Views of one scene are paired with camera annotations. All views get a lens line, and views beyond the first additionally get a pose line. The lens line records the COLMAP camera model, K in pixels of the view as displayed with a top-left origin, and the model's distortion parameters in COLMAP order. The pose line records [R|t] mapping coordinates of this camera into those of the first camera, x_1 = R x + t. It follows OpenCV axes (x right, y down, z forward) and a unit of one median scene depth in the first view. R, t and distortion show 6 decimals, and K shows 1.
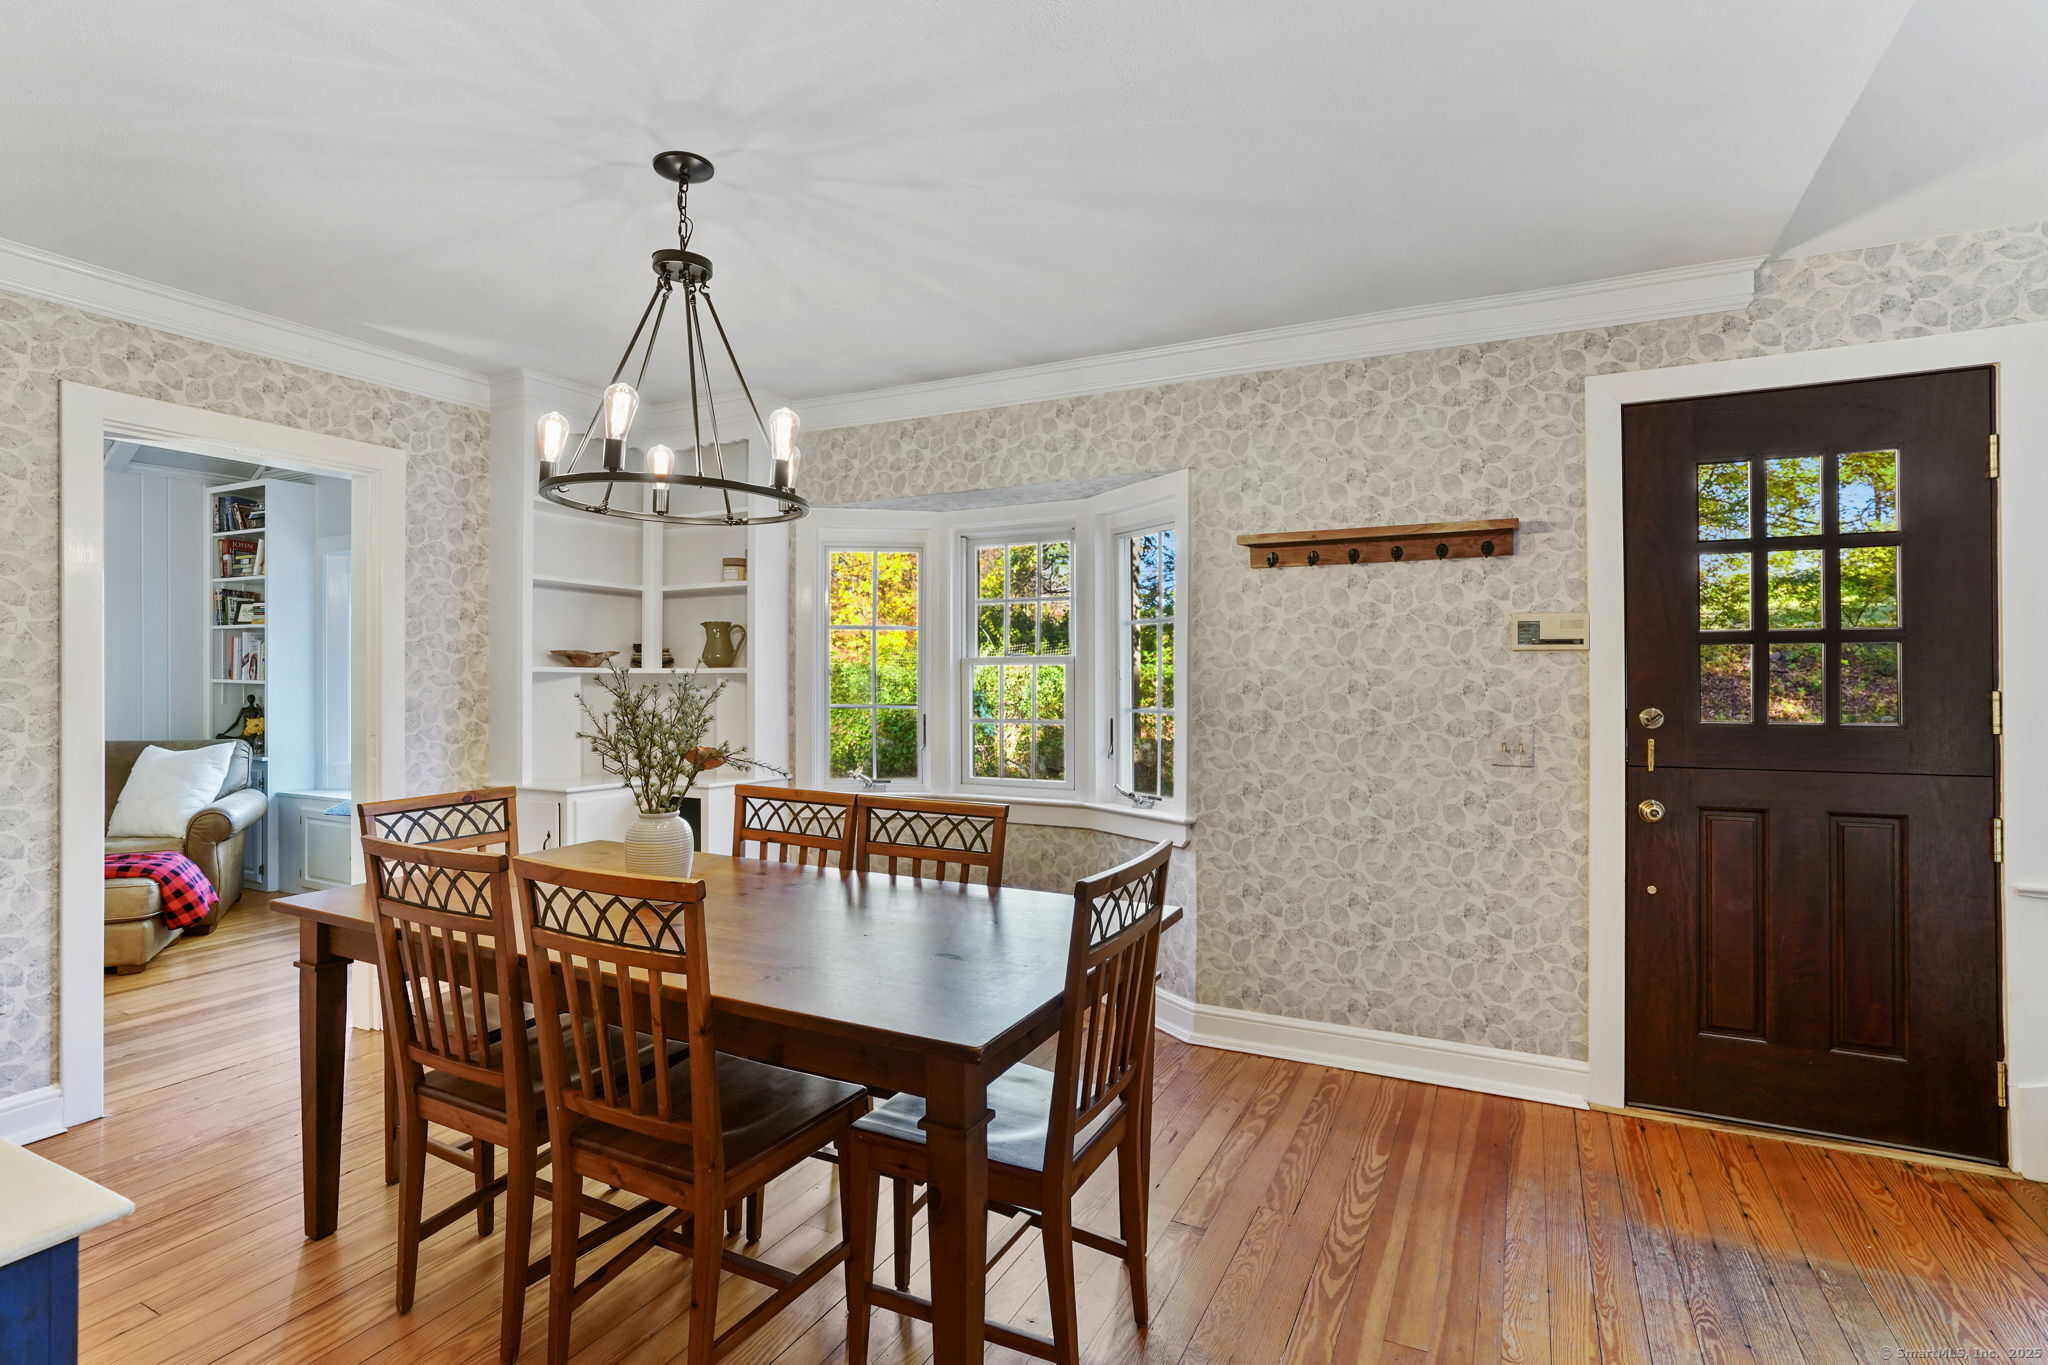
lens RADIAL K [[999.4, 0, 1025.4], [0, 999.4, 688.8], [0, 0, 1]] dist [-0.070224, 0.042399]
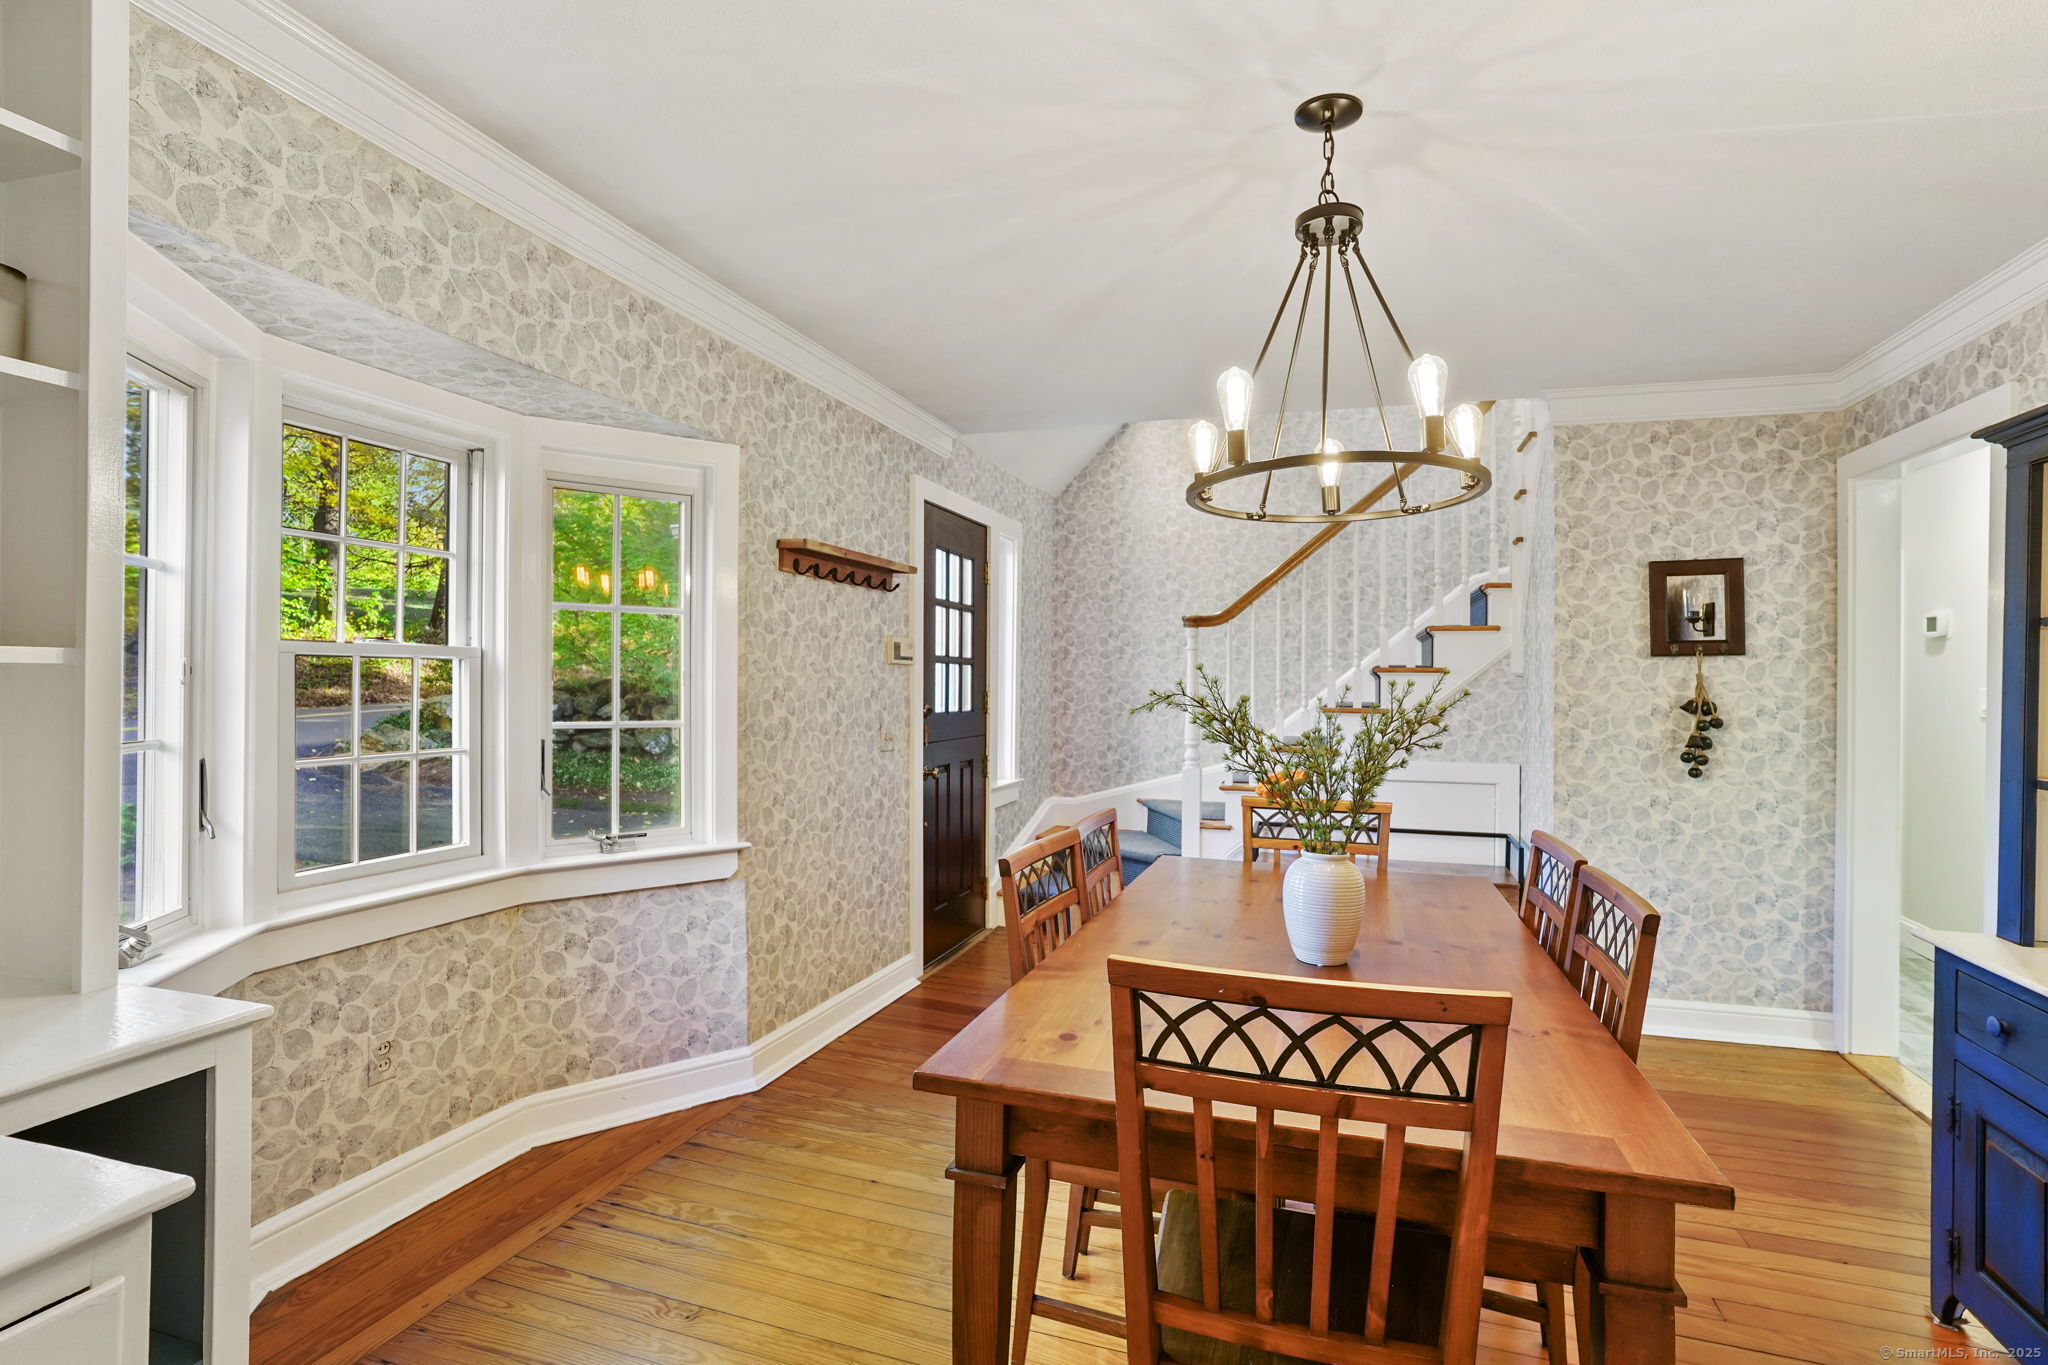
lens RADIAL K [[999.4, 0, 1025.4], [0, 999.4, 688.8], [0, 0, 1]] dist [-0.070224, 0.042399]
pose [[-0.148118, -0.007156, 0.988944, -0.793248], [0.001002, 0.999972, 0.007386, -0.013356], [-0.988969, 0.002085, -0.148107, 0.938677]]
